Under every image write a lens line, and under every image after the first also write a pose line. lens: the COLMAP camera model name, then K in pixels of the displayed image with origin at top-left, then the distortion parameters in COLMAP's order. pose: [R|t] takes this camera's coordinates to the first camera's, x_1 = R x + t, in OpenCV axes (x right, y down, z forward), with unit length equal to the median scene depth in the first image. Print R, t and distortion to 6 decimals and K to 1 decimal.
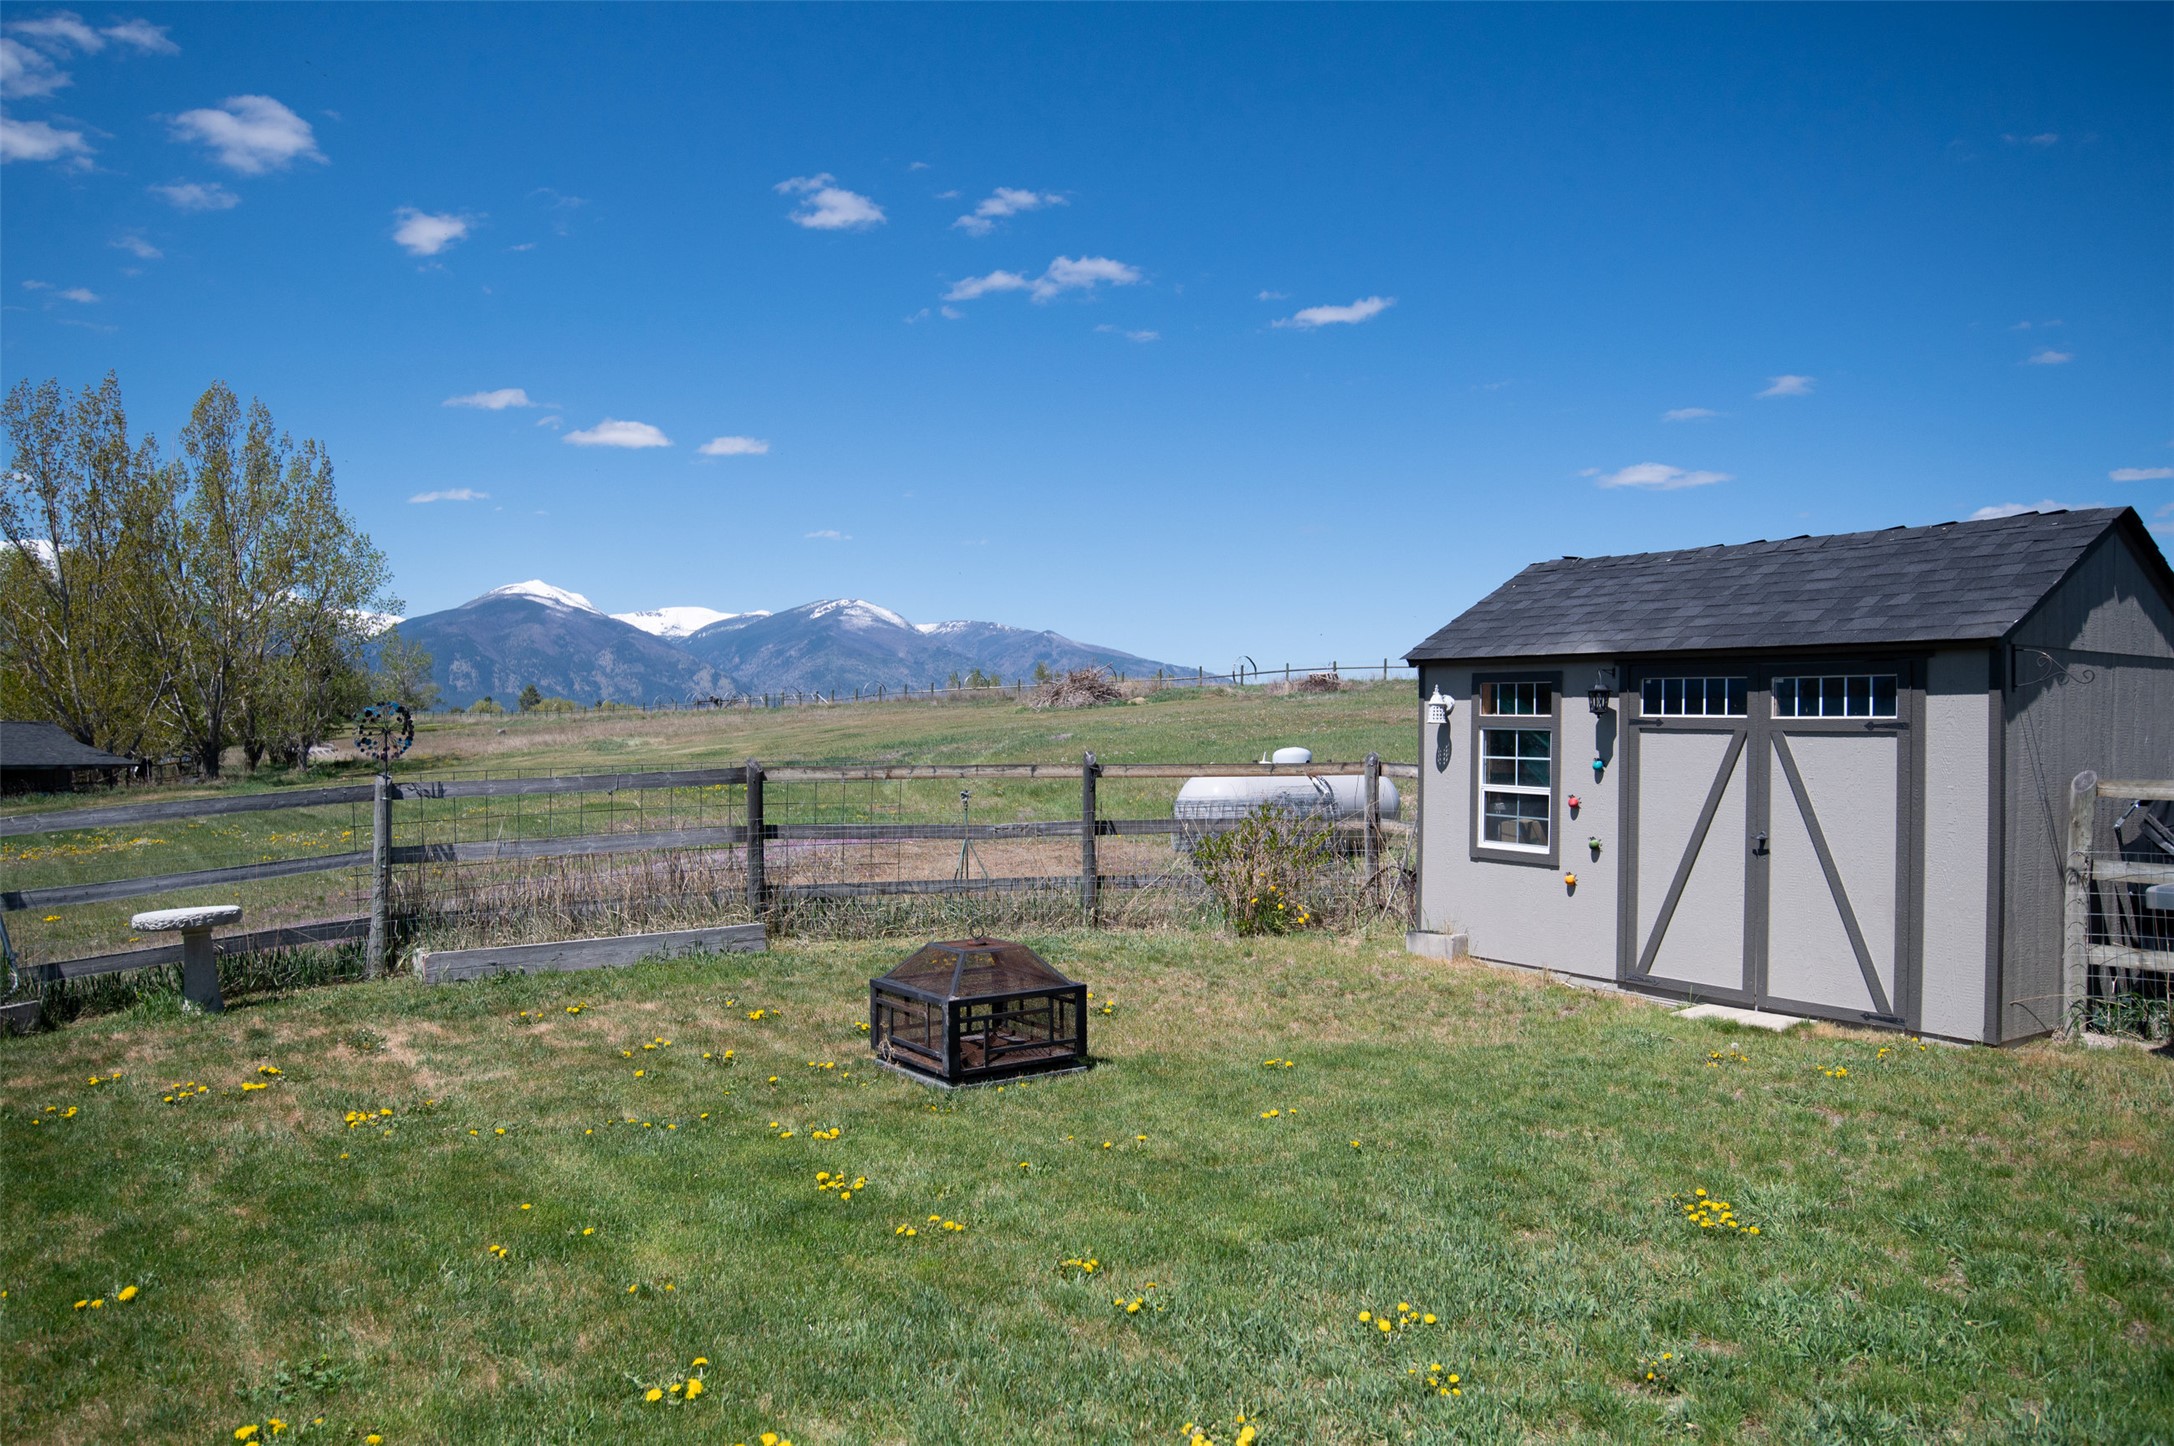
lens RADIAL K [[1512.7, 0, 1087.0], [0, 1512.7, 723.0], [0, 0, 1]] dist [0.001948, 0.001736]
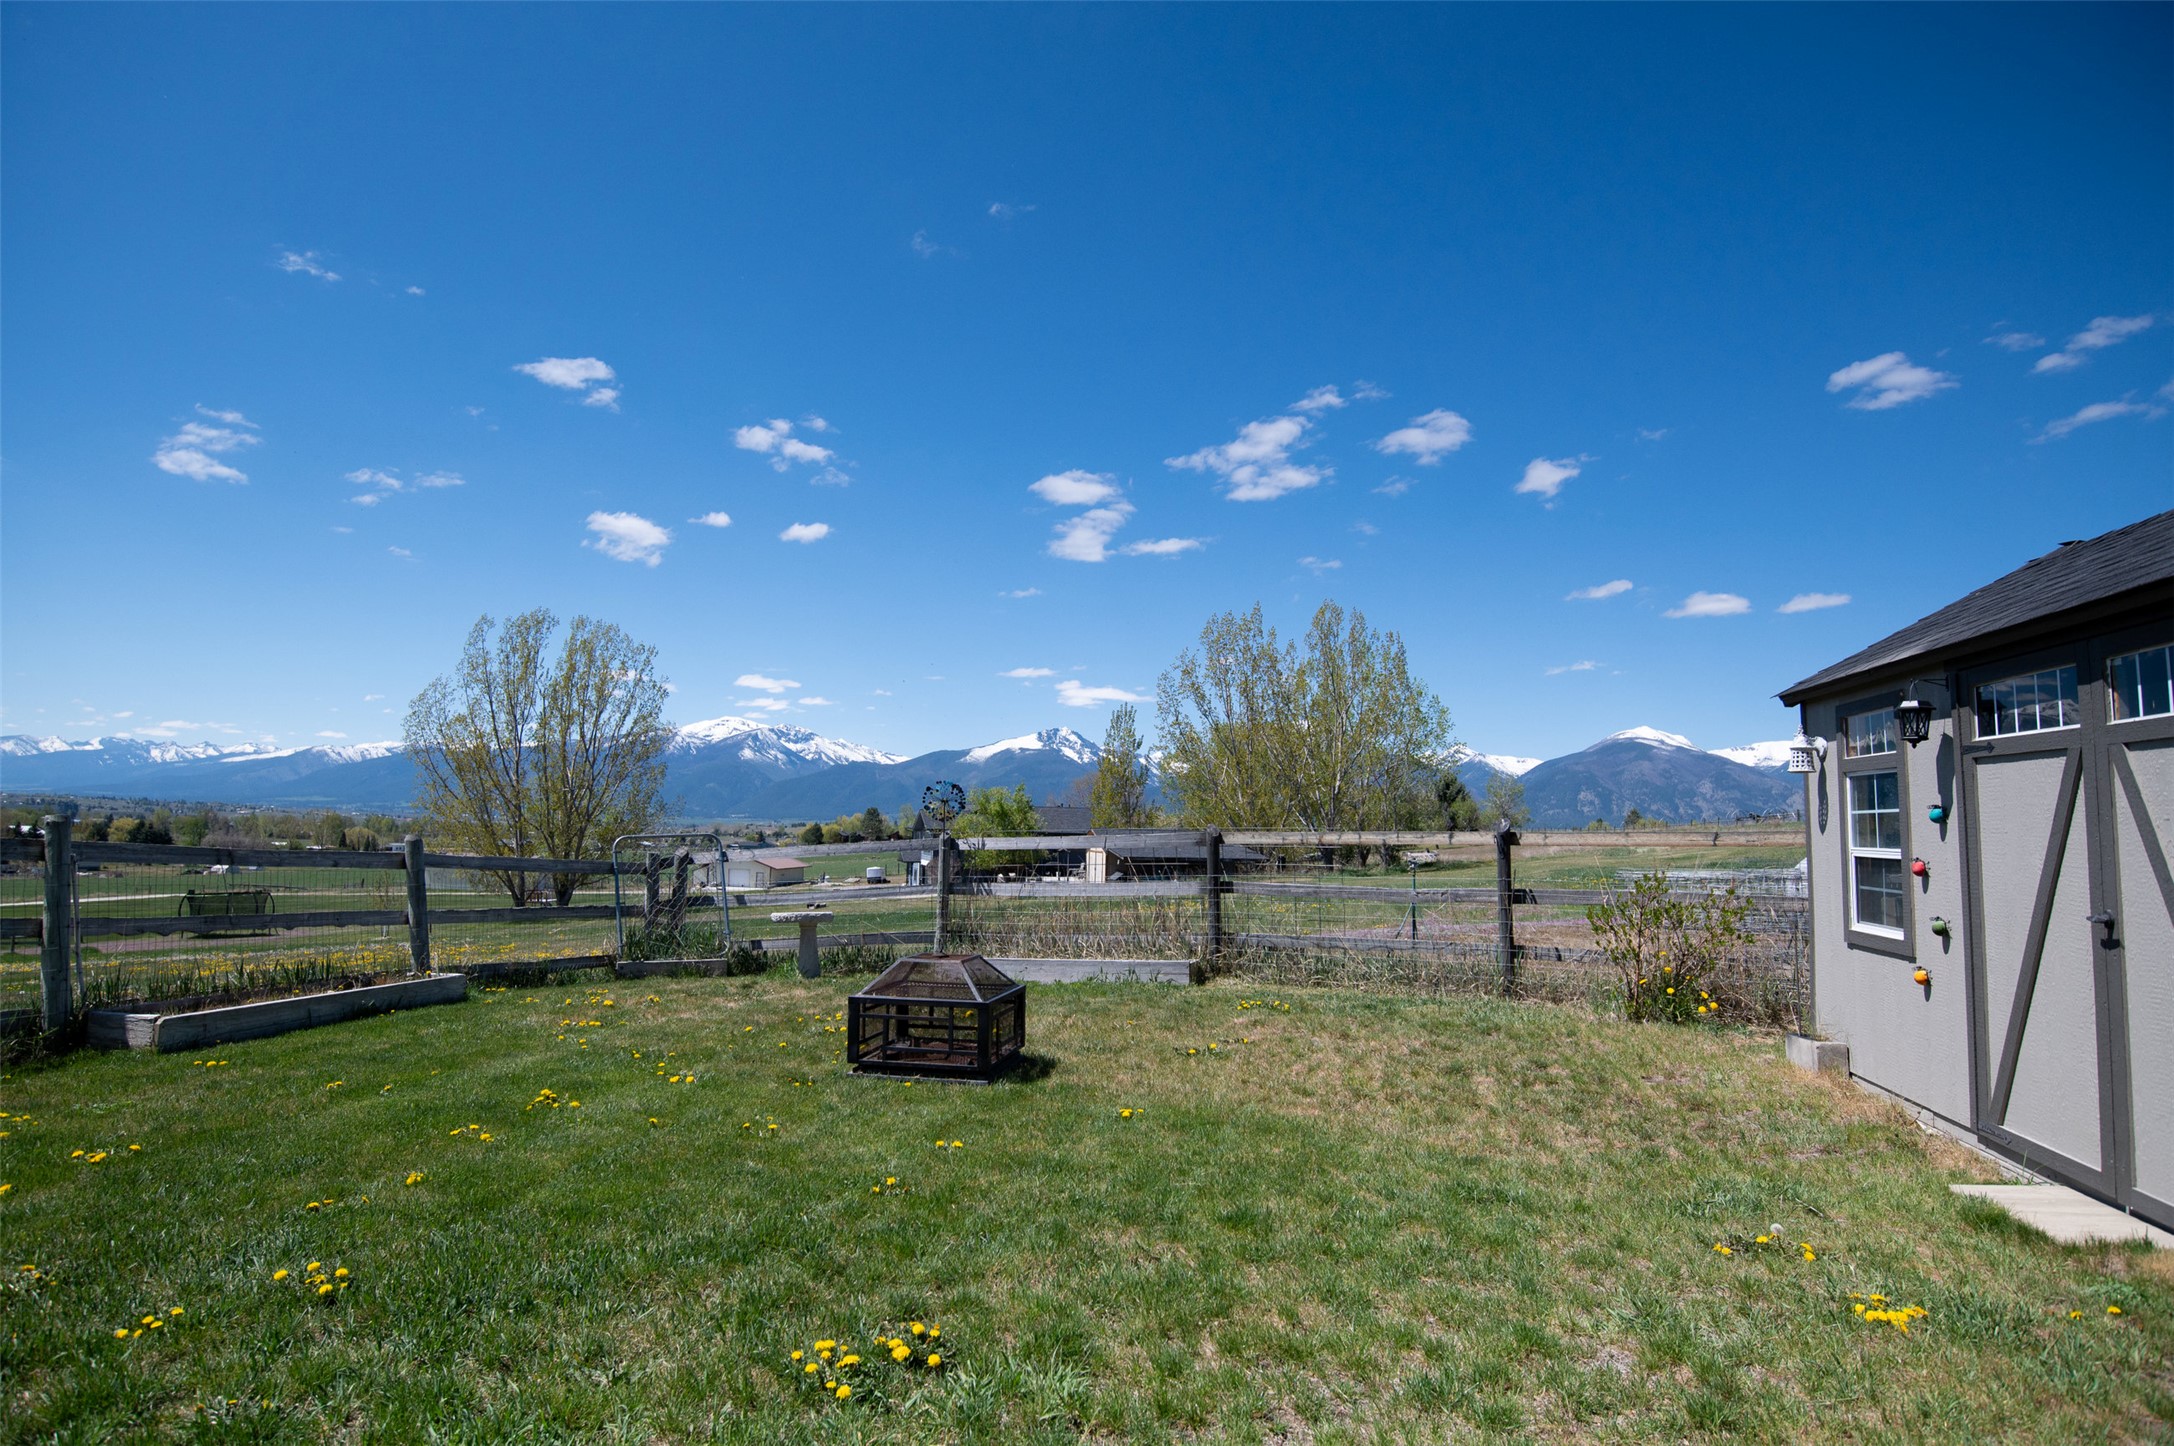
lens RADIAL K [[1160.4, 0, 1087.0], [0, 1160.4, 723.0], [0, 0, 1]] dist [-0.087041, 0.016757]
pose [[0.674921, -0.063717, -0.735134, 0.138352], [-0.012756, 0.995109, -0.097961, 0.012519], [0.737780, 0.075493, 0.670807, 0.107910]]
